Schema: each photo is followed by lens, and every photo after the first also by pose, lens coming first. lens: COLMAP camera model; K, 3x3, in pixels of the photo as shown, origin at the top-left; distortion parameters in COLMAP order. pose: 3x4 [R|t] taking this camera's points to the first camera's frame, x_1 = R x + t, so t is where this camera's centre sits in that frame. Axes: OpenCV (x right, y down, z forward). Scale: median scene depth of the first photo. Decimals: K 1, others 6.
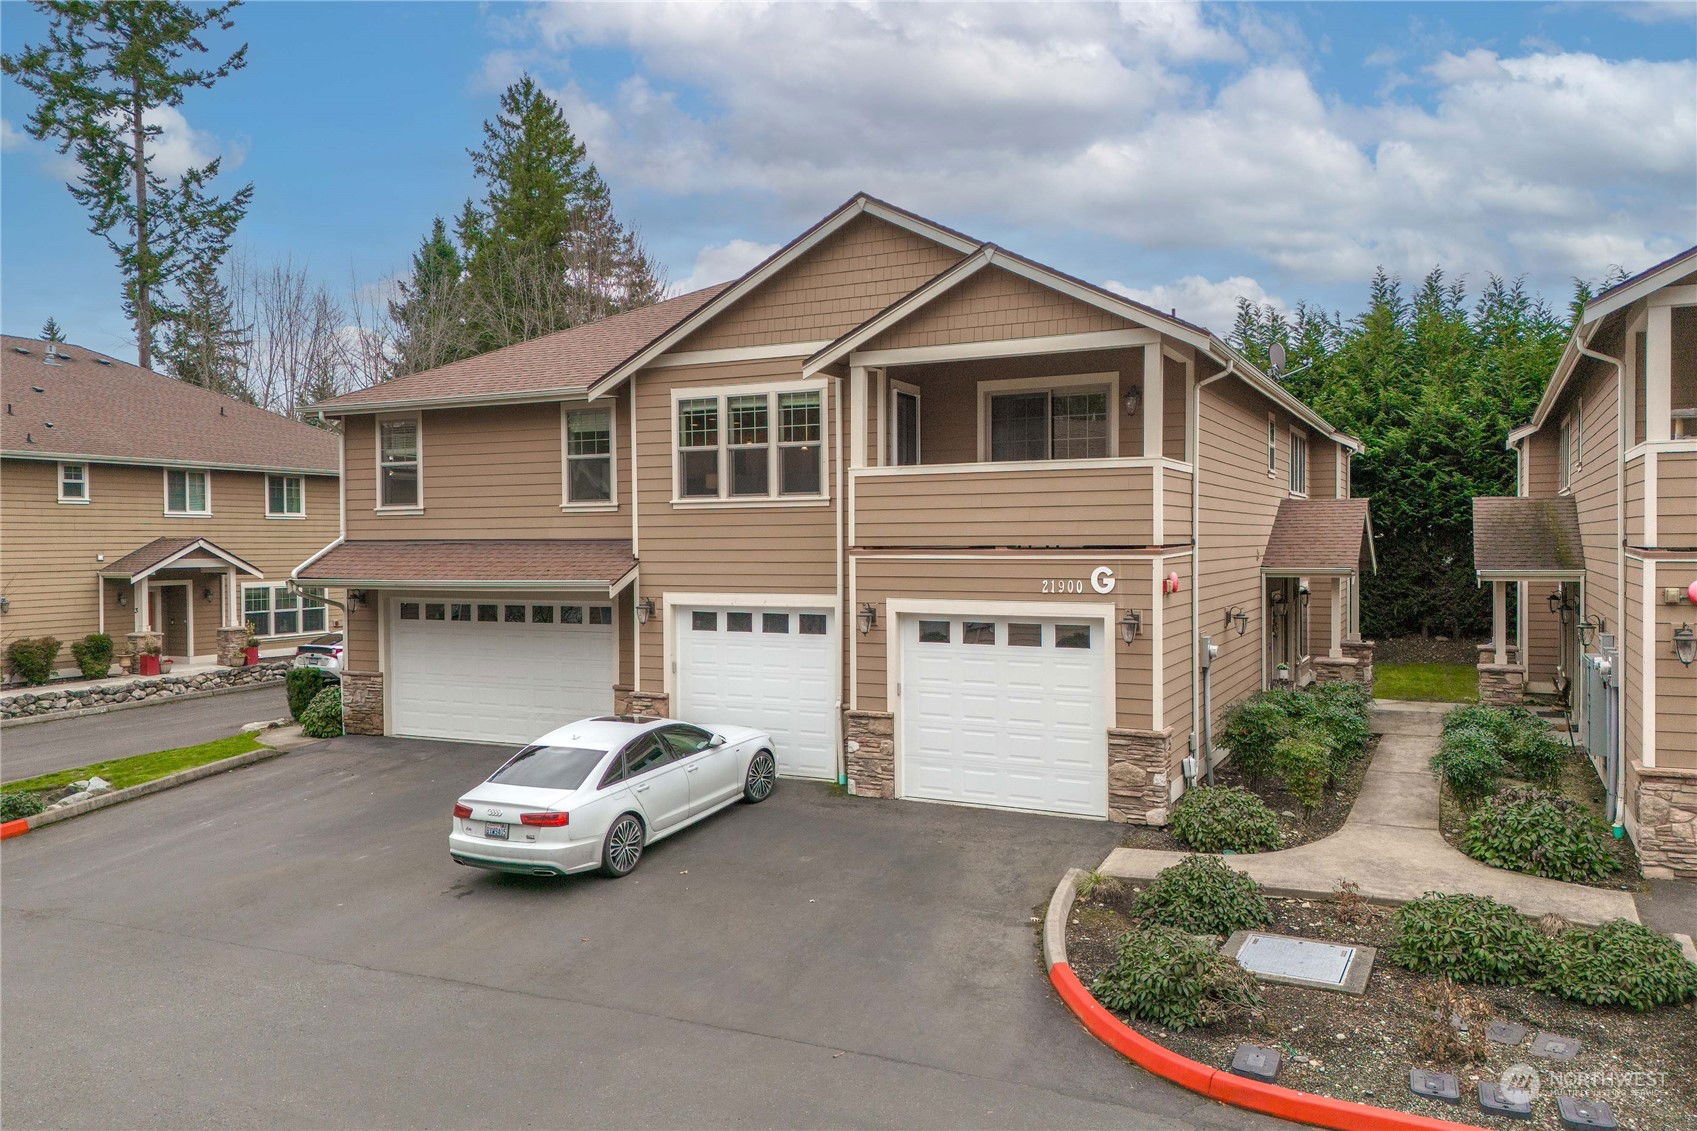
lens RADIAL K [[1163.7, 0, 848.5], [0, 1163.7, 565.5], [0, 0, 1]] dist [0.067943, -0.000559]
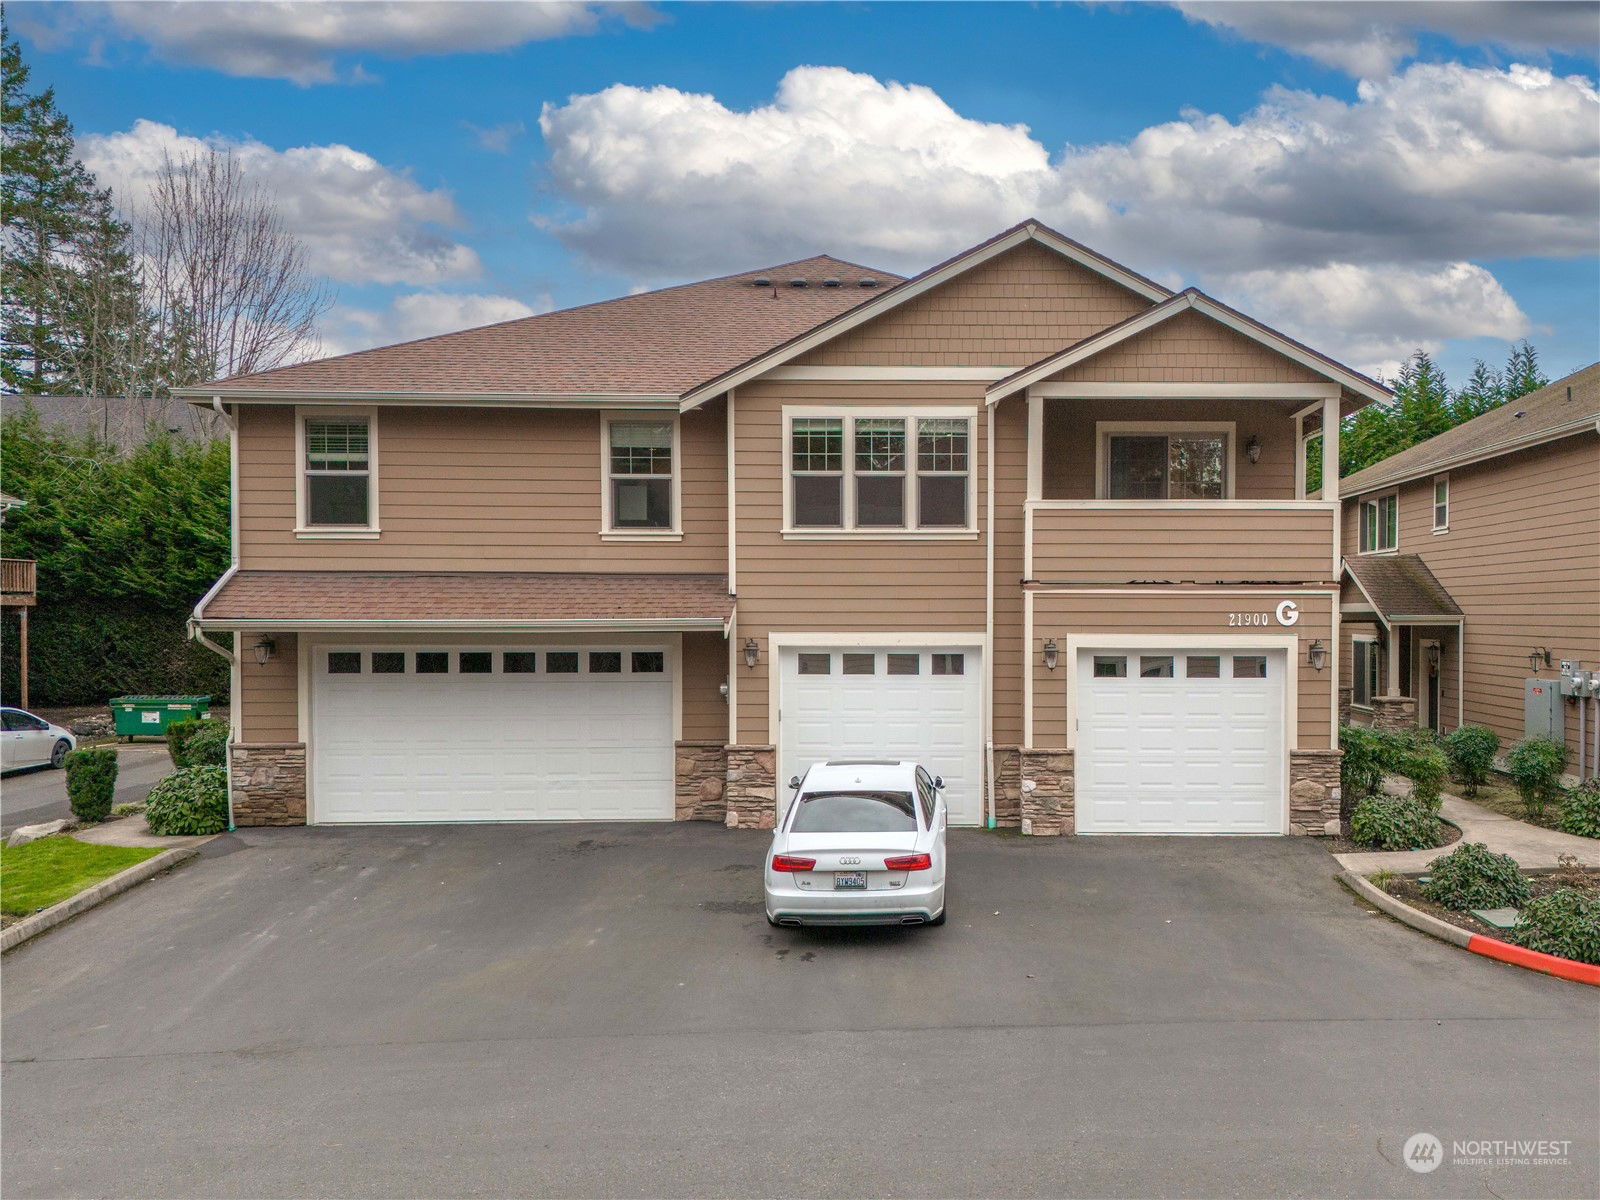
lens RADIAL K [[1290.7, 0, 919.7], [0, 1290.7, 647.1], [0, 0, 1]] dist [0.074847, -0.050756]
pose [[0.894135, -0.004646, 0.447773, -0.521830], [0.002707, 0.999984, 0.004971, 0.030977], [-0.447789, -0.003233, 0.894133, 0.066027]]
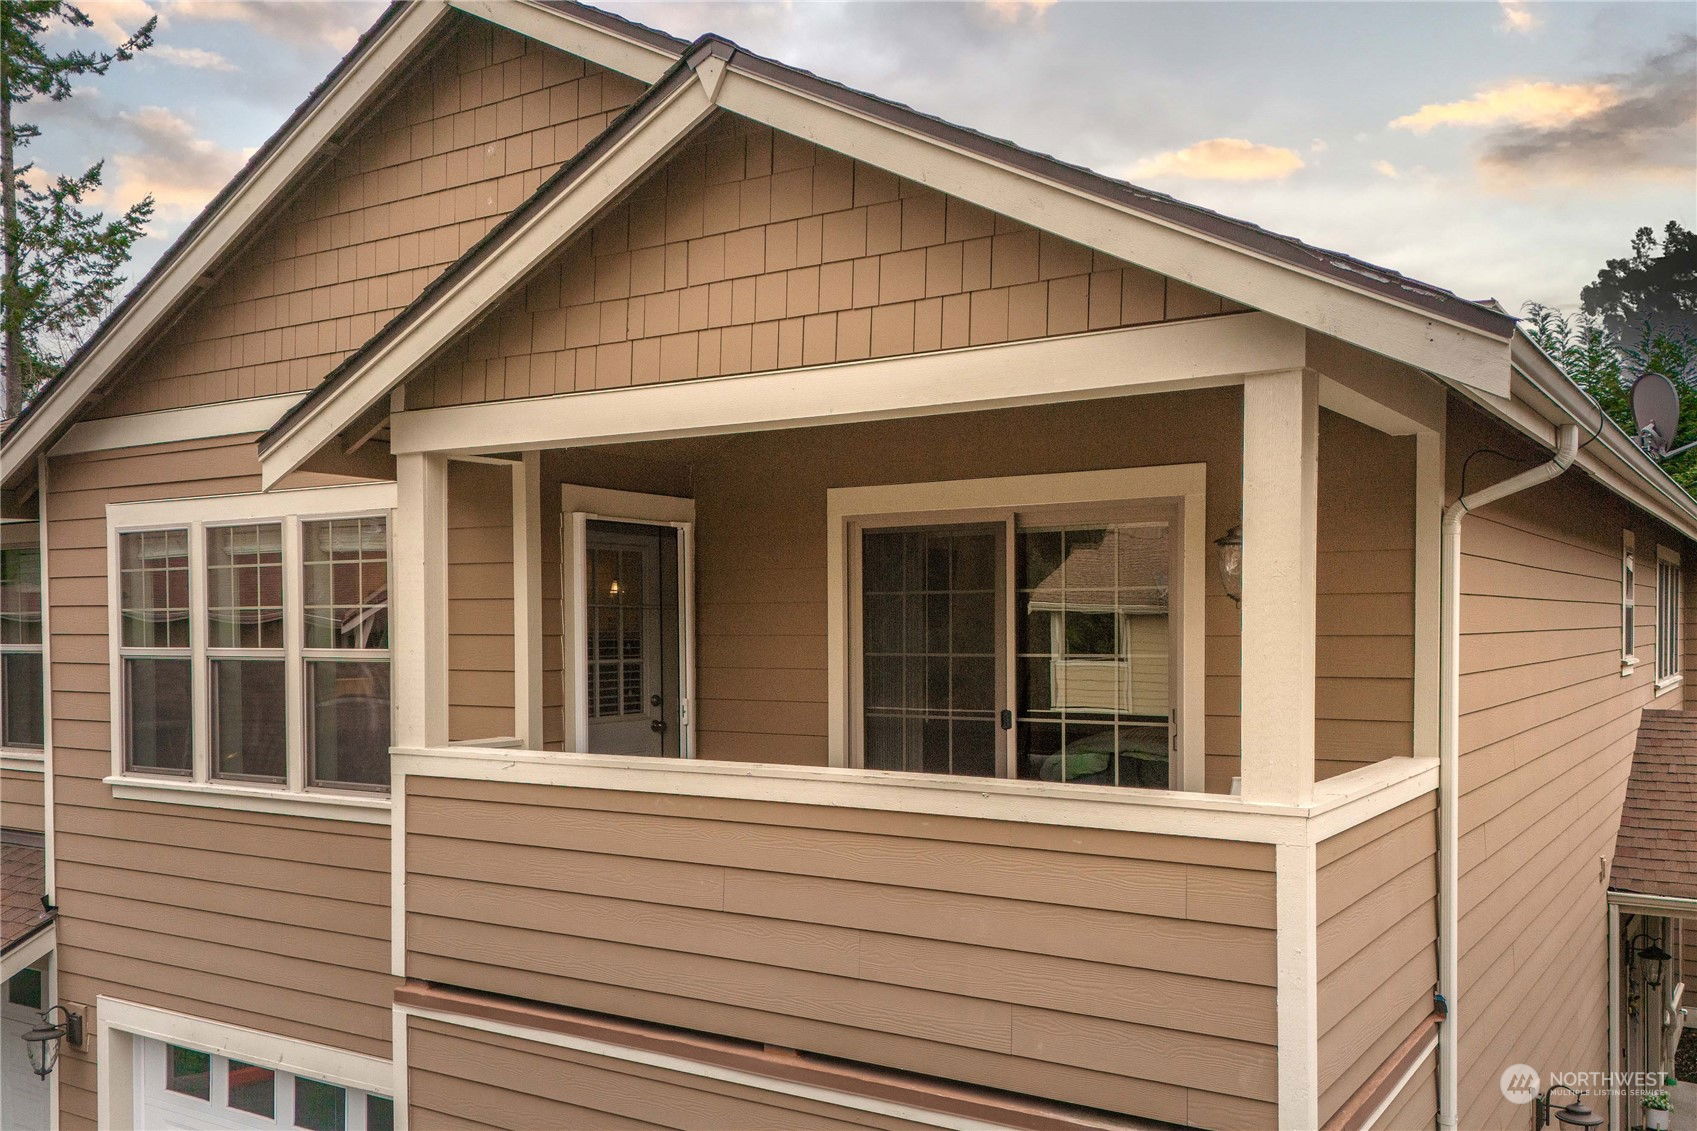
lens RADIAL K [[1417.6, 0, 816.3], [0, 1417.6, 652.6], [0, 0, 1]] dist [0.054786, -0.001655]
pose [[0.991820, 0.008765, -0.127340, 0.164010], [-0.009751, 0.999927, -0.007124, -0.101966], [0.127268, 0.008307, 0.991834, 0.553039]]
